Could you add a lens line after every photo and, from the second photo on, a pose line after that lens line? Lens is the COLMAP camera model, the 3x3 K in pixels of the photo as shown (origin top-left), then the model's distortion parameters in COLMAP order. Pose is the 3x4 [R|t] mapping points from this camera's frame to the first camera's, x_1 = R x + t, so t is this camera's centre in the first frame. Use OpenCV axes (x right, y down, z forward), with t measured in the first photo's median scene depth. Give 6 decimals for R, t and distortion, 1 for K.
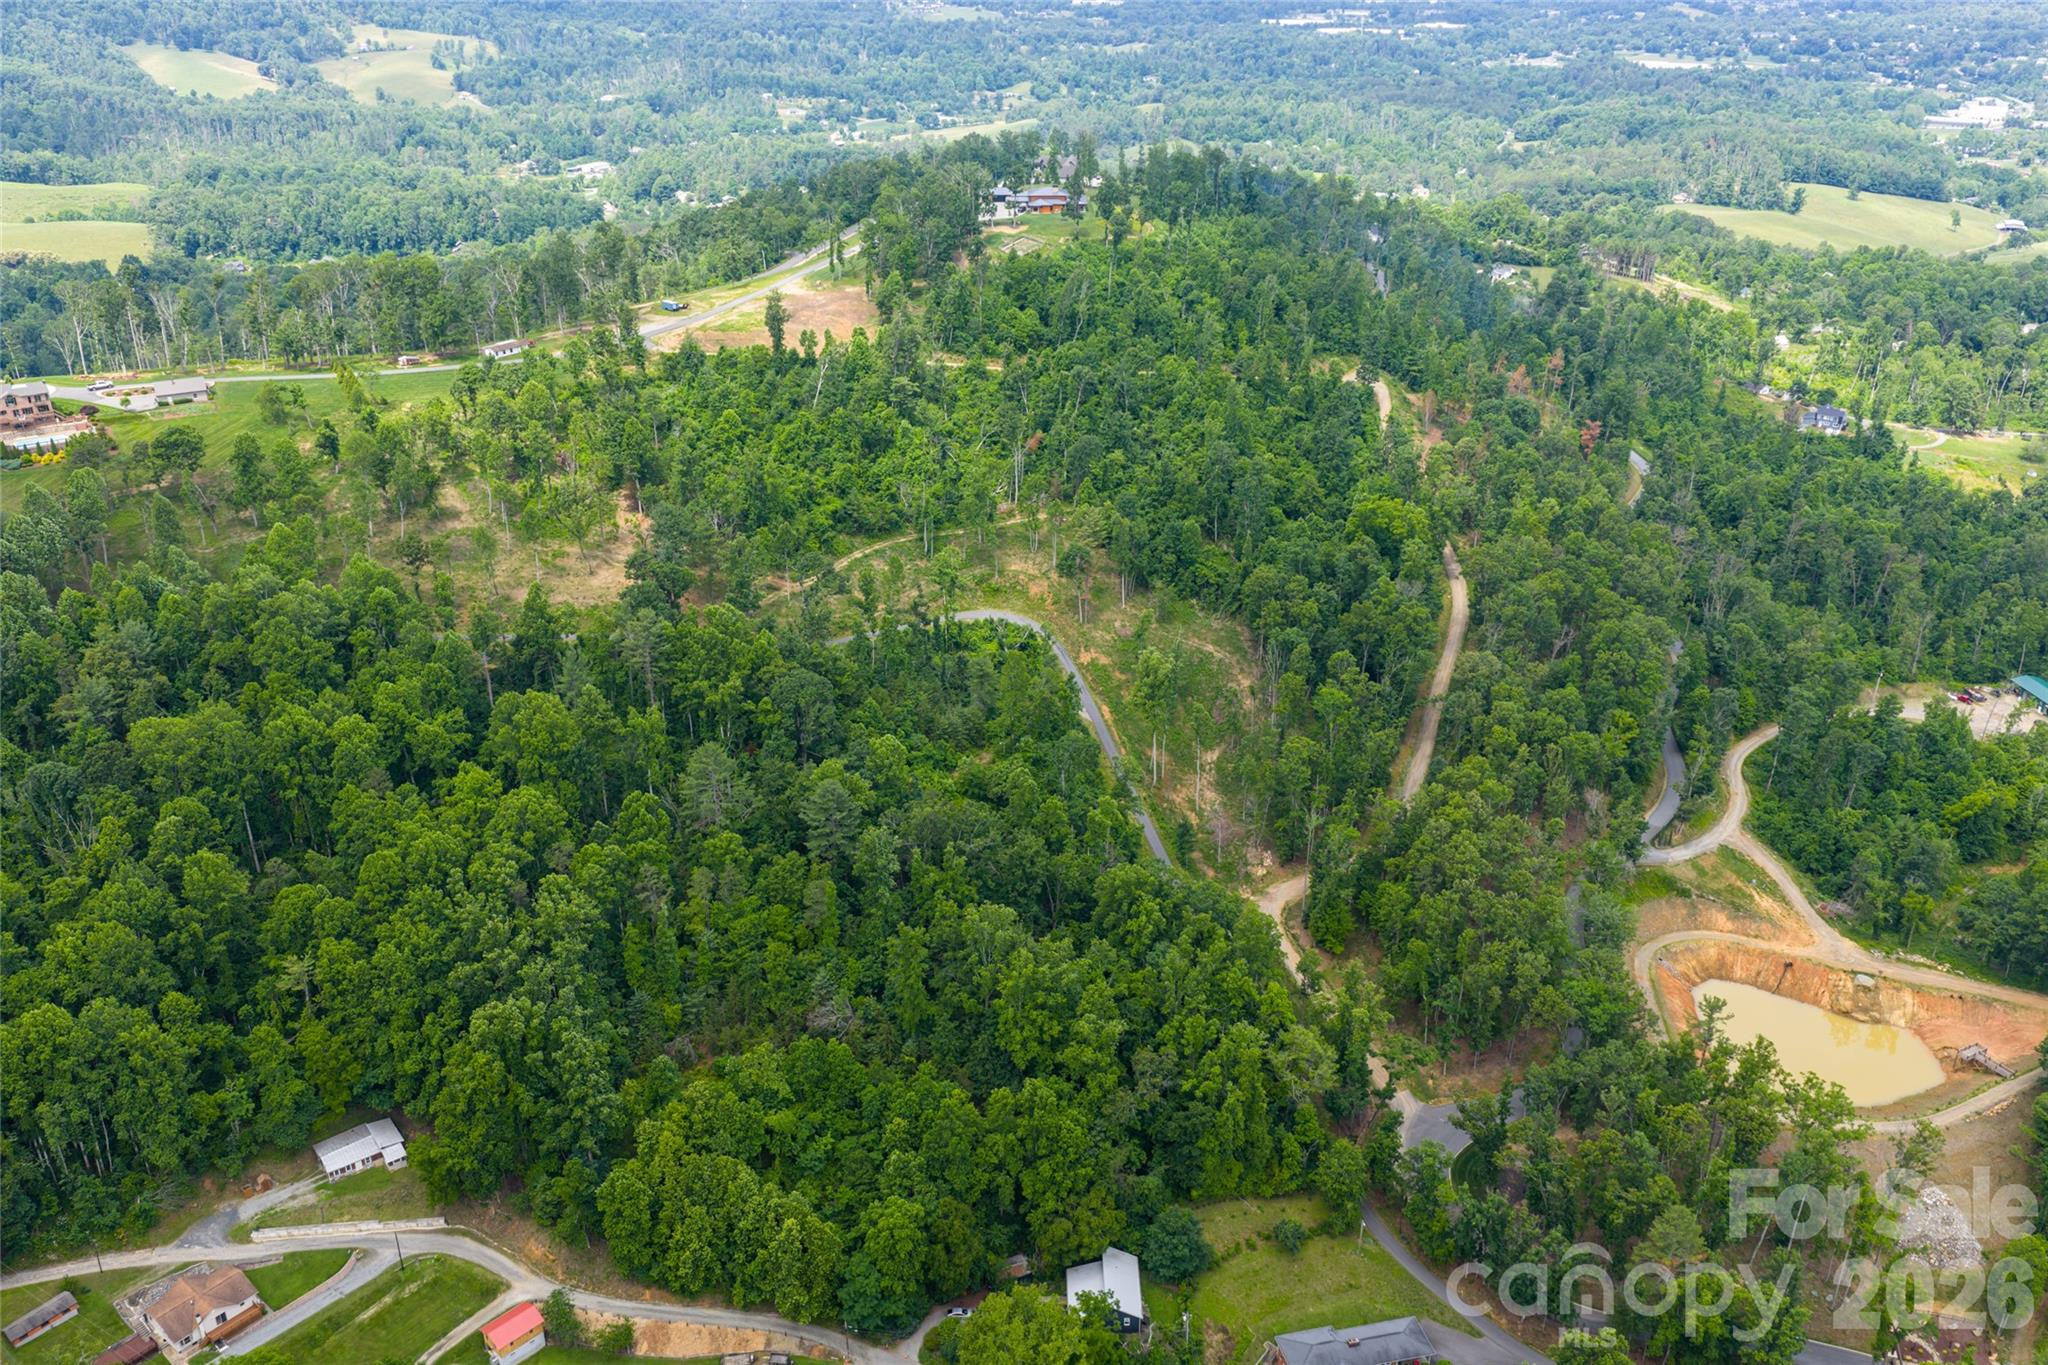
lens RADIAL K [[1721.2, 0, 994.1], [0, 1721.2, 680.2], [0, 0, 1]] dist [0.004236, -0.008711]
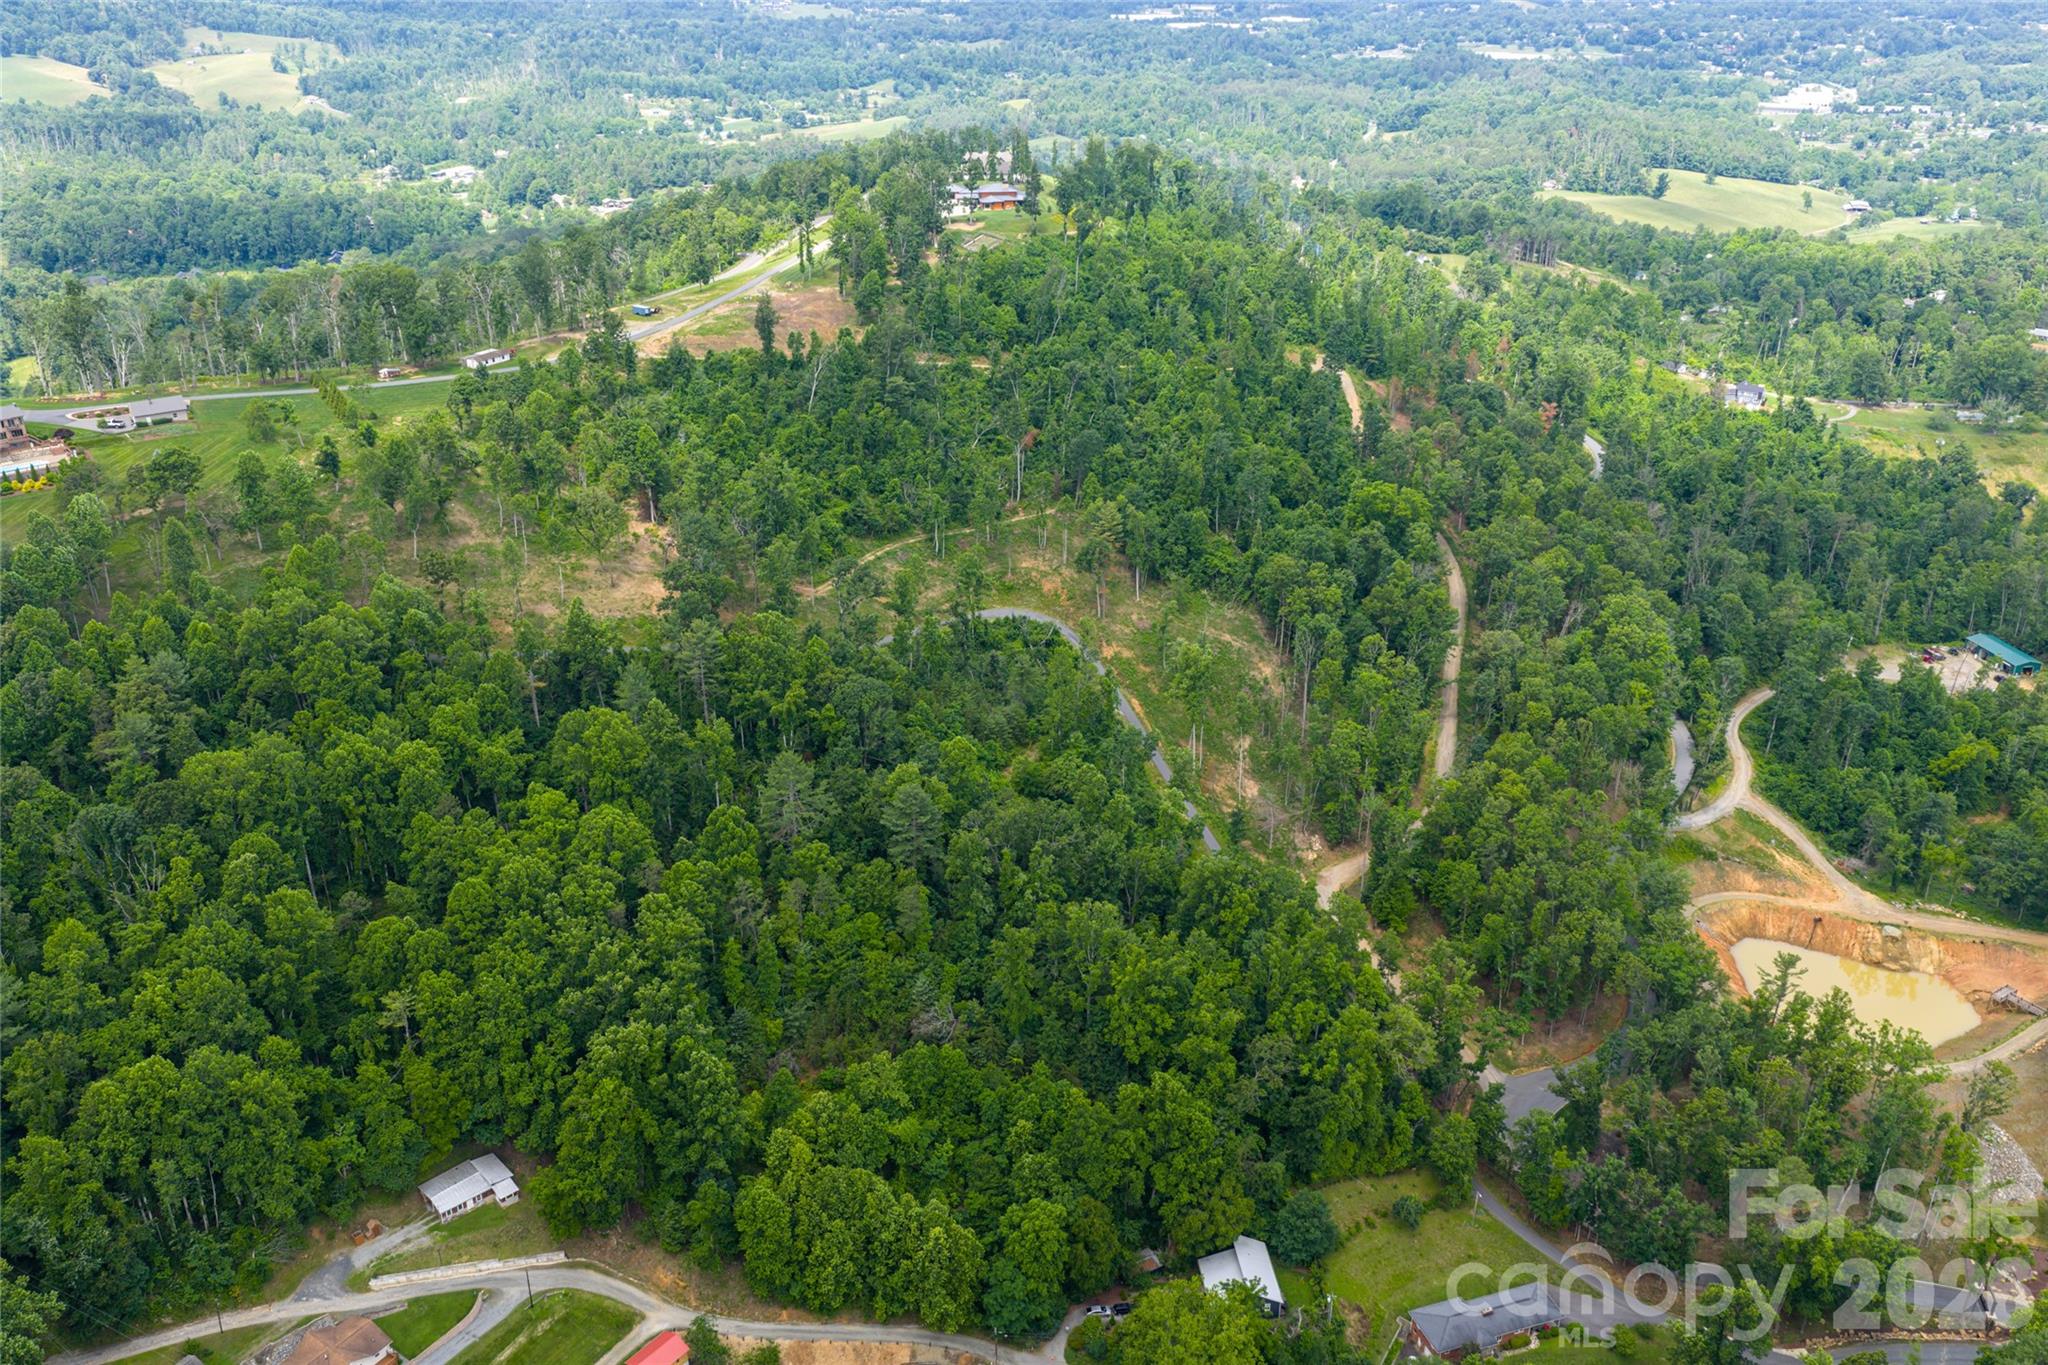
lens RADIAL K [[1721.2, 0, 994.1], [0, 1721.2, 680.2], [0, 0, 1]] dist [0.004236, -0.008711]
pose [[0.995487, -0.040821, 0.085667, -0.109121], [0.040688, 0.999166, 0.003303, -0.002838], [-0.085731, 0.000197, 0.996318, 0.006782]]
